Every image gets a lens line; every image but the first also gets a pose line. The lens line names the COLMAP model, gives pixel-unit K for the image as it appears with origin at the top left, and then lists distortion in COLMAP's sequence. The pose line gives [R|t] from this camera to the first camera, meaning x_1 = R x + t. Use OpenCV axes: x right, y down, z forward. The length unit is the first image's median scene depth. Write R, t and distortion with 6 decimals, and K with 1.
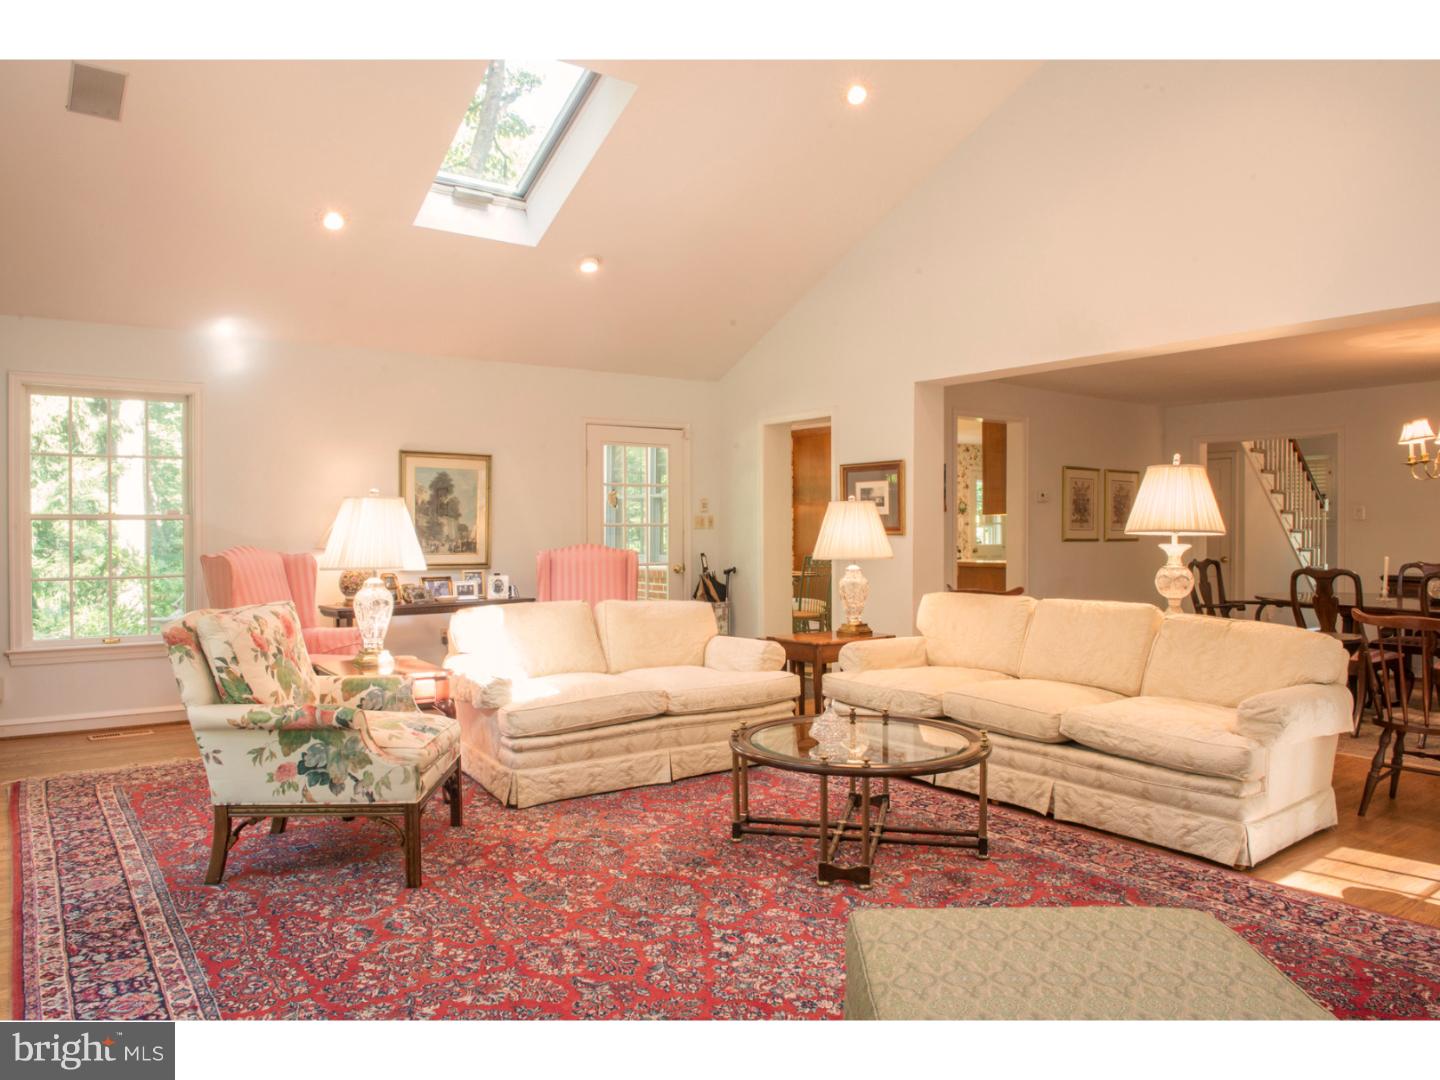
lens RADIAL K [[993.2, 0, 714.7], [0, 993.2, 538.4], [0, 0, 1]] dist [-0.046523, -0.003546]
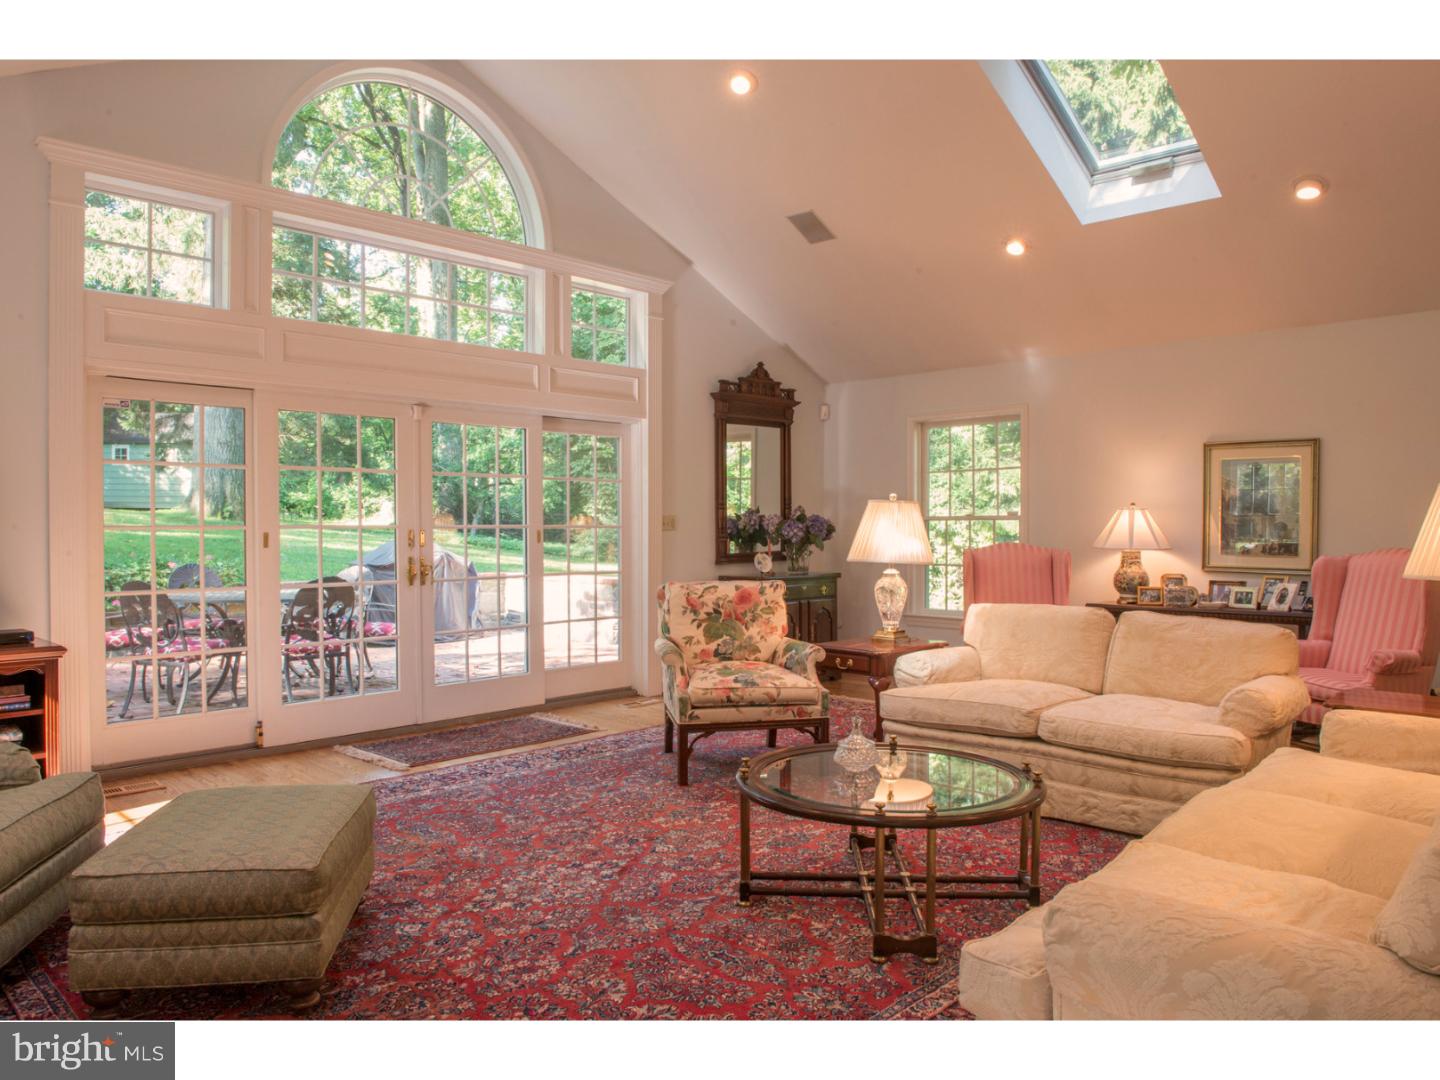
lens RADIAL K [[993.2, 0, 713.6], [0, 993.2, 538.7], [0, 0, 1]] dist [-0.046523, -0.003546]
pose [[0.164865, 0.008673, -0.986278, 1.094186], [-0.010504, 0.999920, 0.007037, -0.003213], [0.986260, 0.009199, 0.164943, 0.822986]]
